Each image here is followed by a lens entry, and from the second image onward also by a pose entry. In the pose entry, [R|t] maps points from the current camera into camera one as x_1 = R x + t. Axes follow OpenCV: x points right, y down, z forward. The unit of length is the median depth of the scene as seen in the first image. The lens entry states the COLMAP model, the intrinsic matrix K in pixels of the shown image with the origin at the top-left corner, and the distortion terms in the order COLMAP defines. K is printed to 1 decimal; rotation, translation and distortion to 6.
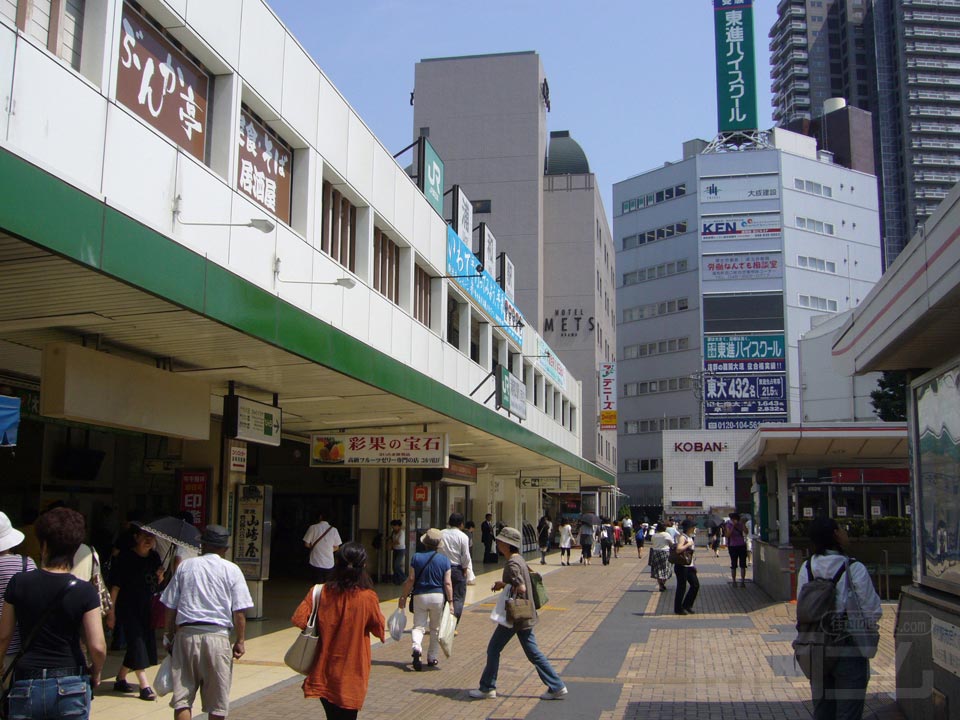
lens RADIAL K [[1039.2, 0, 480.2], [0, 1039.2, 358.8], [0, 0, 1]] dist [-0.072821, 0.000000]
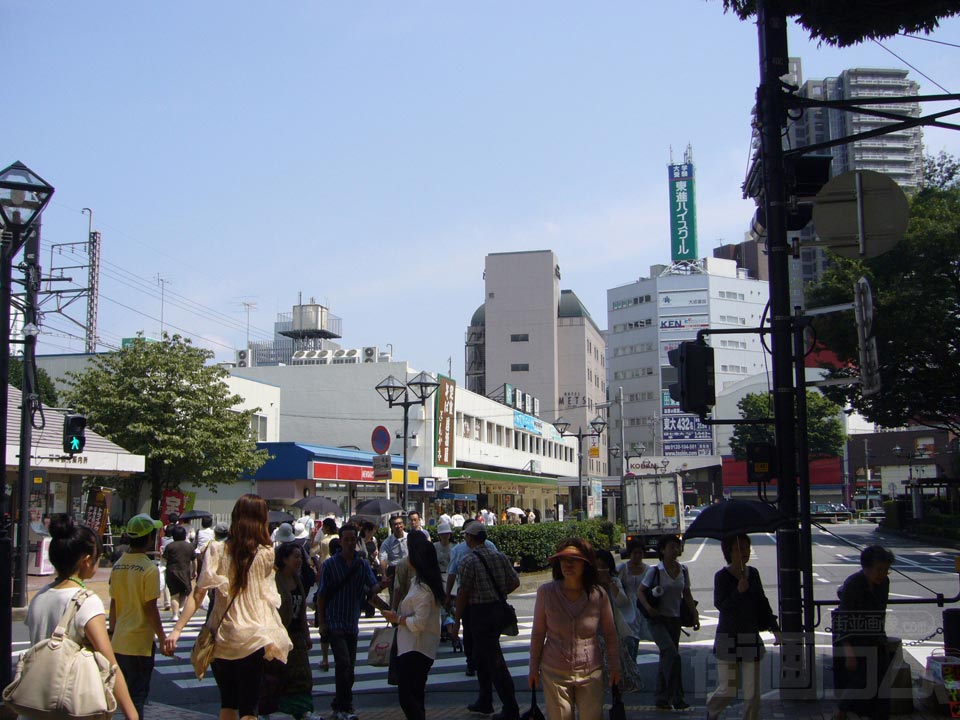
lens RADIAL K [[1039.2, 0, 480.1], [0, 1039.2, 362.7], [0, 0, 1]] dist [-0.072821, 0.000000]
pose [[0.998992, -0.019366, -0.040494, -0.001226], [0.020002, 0.999682, 0.015361, -0.096609], [0.040184, -0.016155, 0.999062, -0.621042]]
